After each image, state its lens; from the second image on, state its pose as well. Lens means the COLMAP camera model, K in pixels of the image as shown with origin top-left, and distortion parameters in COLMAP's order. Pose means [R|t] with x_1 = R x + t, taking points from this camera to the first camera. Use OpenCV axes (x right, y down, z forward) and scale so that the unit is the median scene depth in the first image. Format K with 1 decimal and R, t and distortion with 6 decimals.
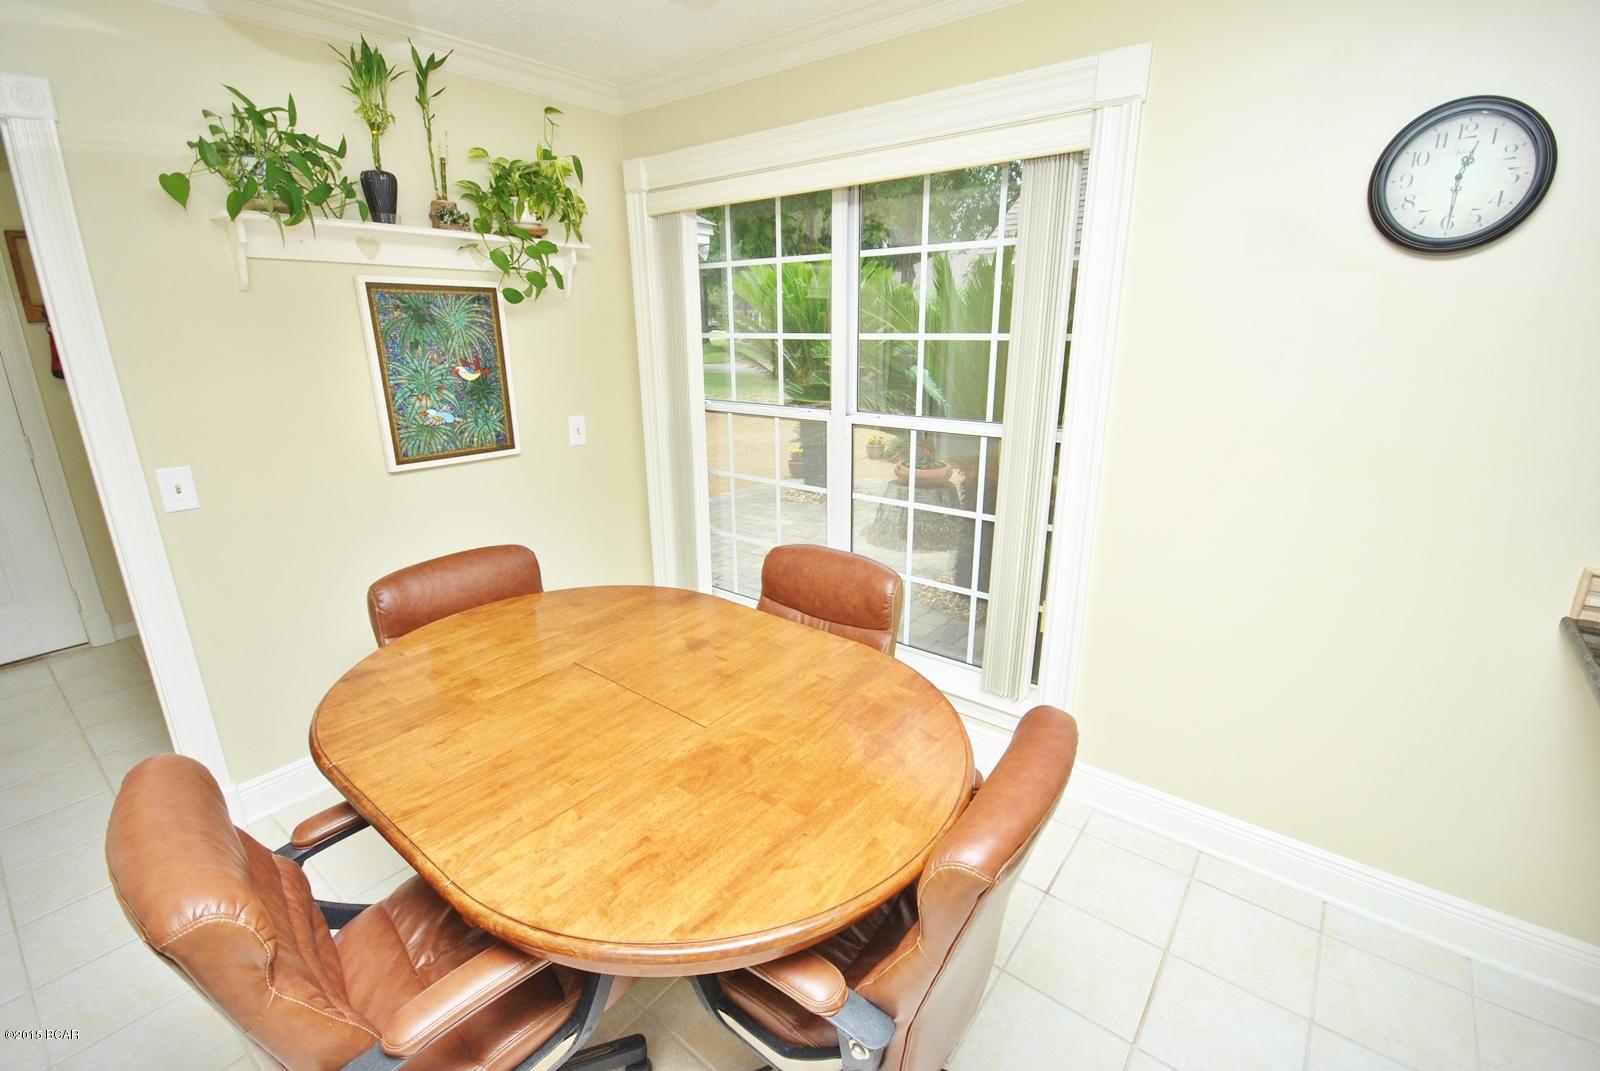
lens RADIAL K [[706.2, 0, 803.8], [0, 706.2, 534.4], [0, 0, 1]] dist [0.004583, -0.005160]
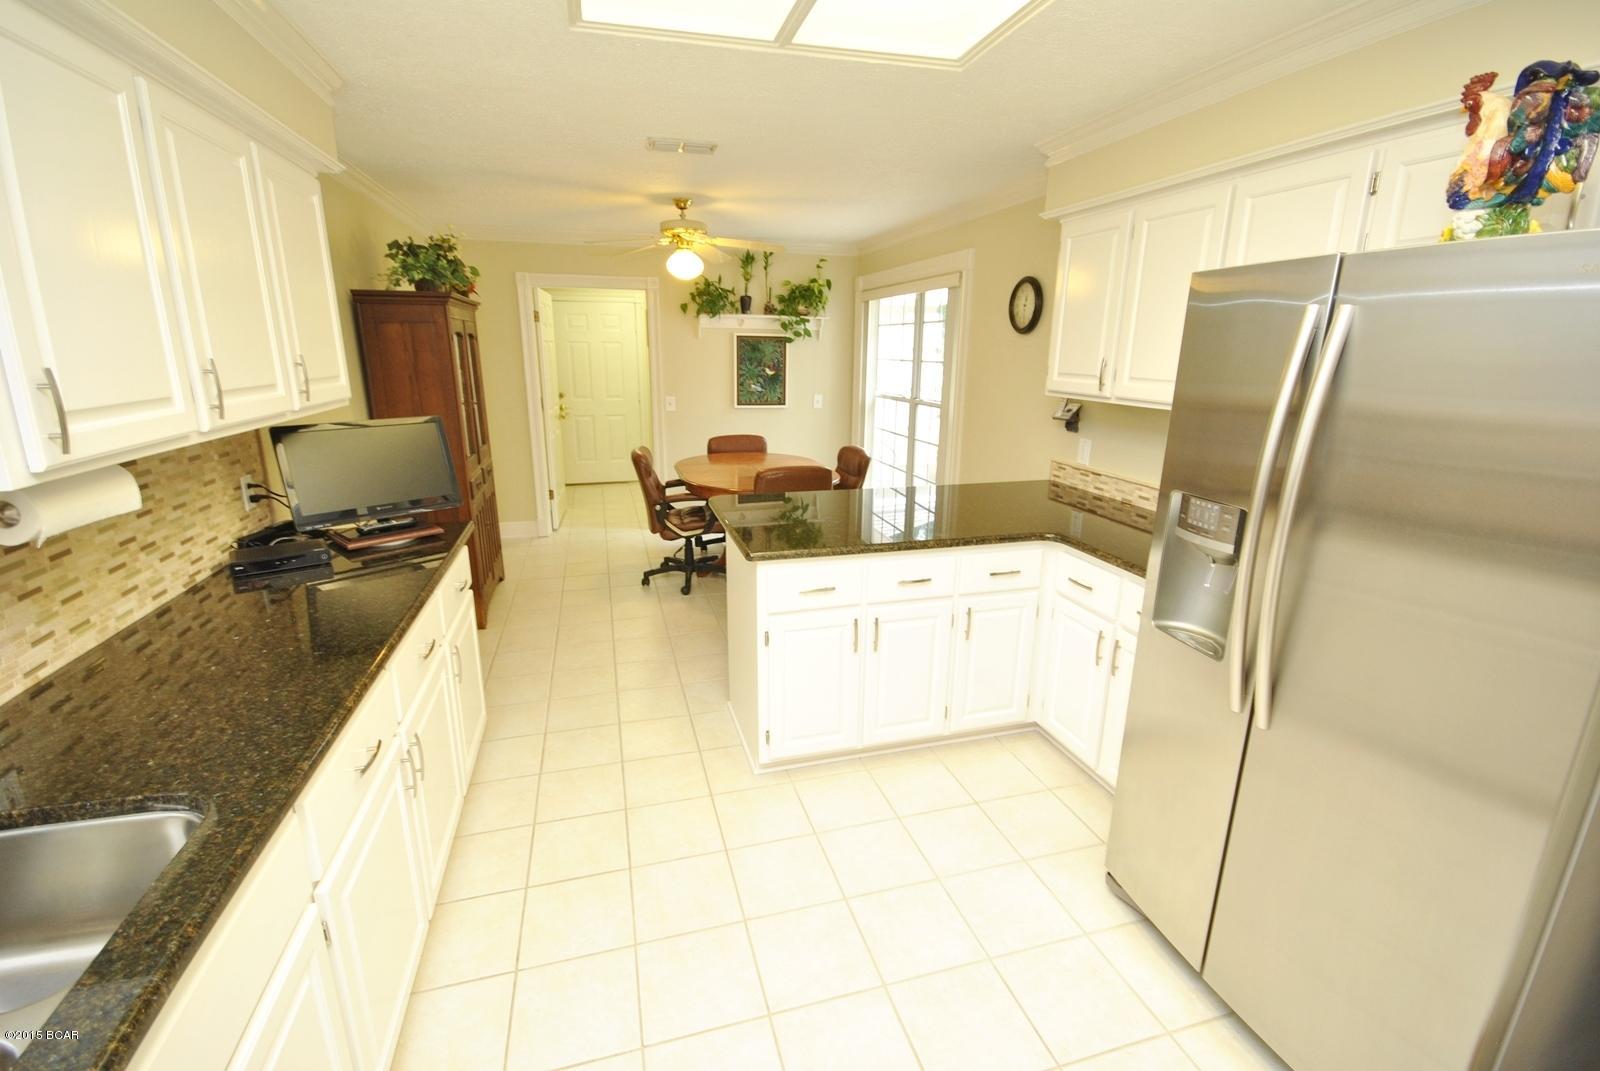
lens RADIAL K [[706.2, 0, 803.8], [0, 706.2, 534.4], [0, 0, 1]] dist [0.004583, -0.005160]
pose [[0.810946, 0.166446, -0.560948, 1.129743], [-0.184428, 0.982530, 0.024917, 0.252204], [0.555296, 0.083249, 0.827476, -0.942211]]
